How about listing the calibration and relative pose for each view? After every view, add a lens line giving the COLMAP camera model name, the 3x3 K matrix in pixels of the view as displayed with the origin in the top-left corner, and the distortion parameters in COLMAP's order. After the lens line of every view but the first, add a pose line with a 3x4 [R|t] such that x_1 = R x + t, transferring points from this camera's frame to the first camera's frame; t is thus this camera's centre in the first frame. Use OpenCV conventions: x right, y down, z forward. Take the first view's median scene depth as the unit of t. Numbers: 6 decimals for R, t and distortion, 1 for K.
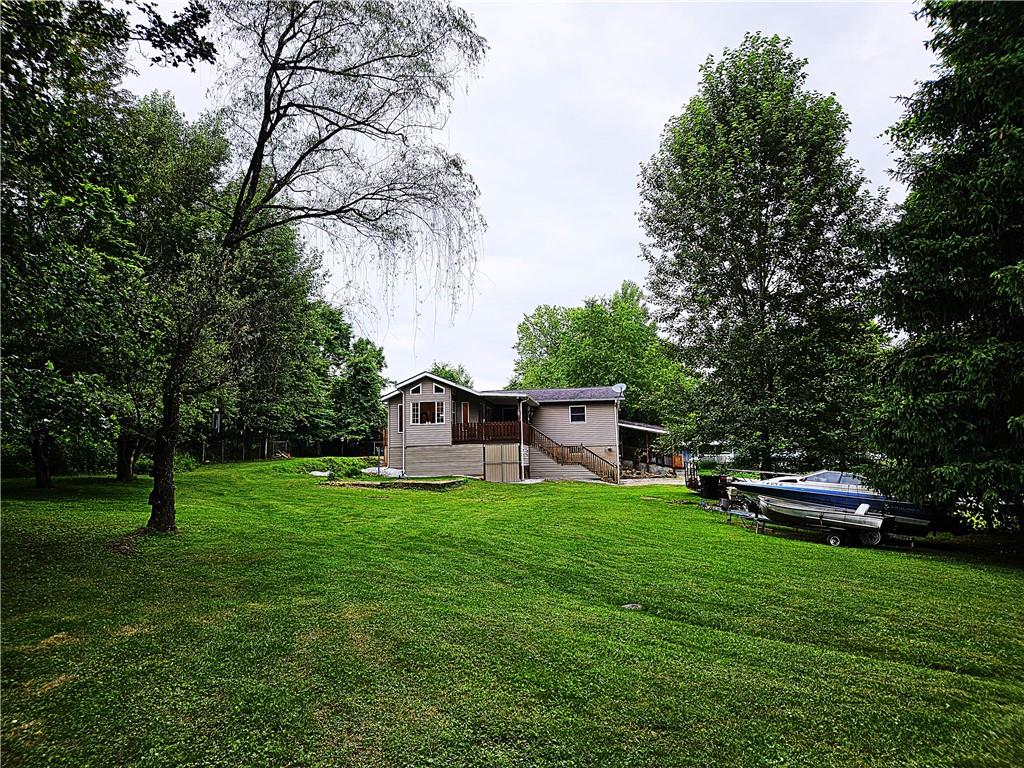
lens RADIAL K [[689.9, 0, 497.8], [0, 689.9, 384.1], [0, 0, 1]] dist [0.084229, -0.065410]
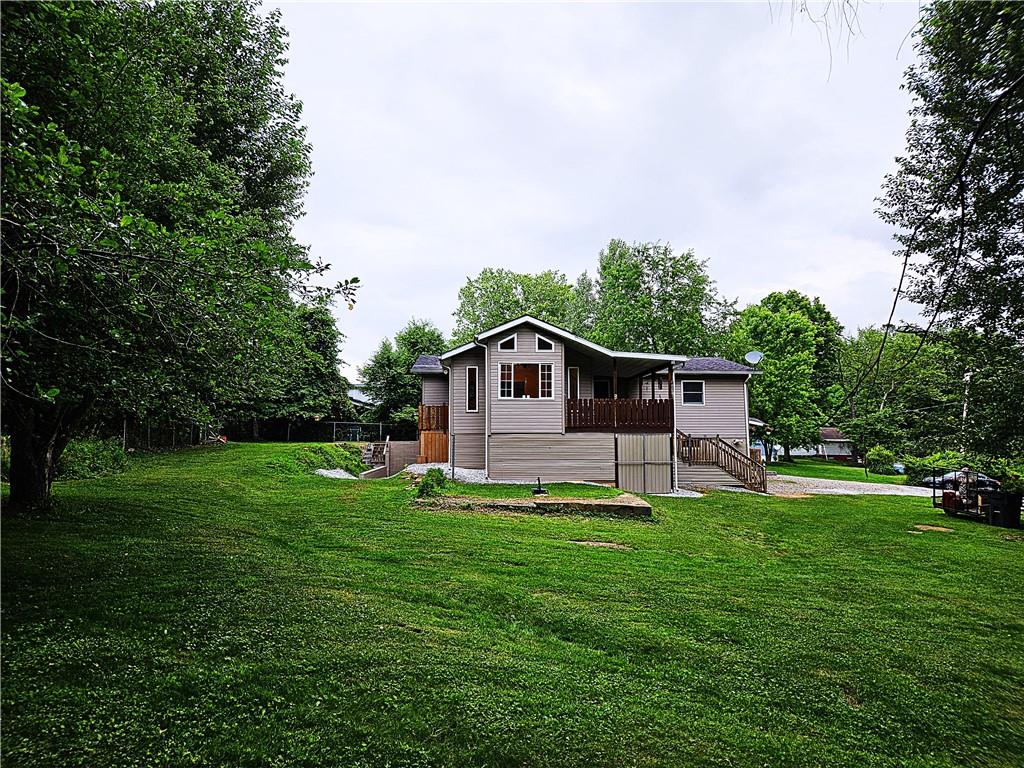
lens RADIAL K [[689.9, 0, 497.8], [0, 689.9, 384.1], [0, 0, 1]] dist [0.084229, -0.065410]
pose [[0.978684, 0.037583, 0.201903, -0.253415], [-0.042778, 0.998855, 0.021427, 0.032097], [-0.200866, -0.029608, 0.979171, 0.391233]]
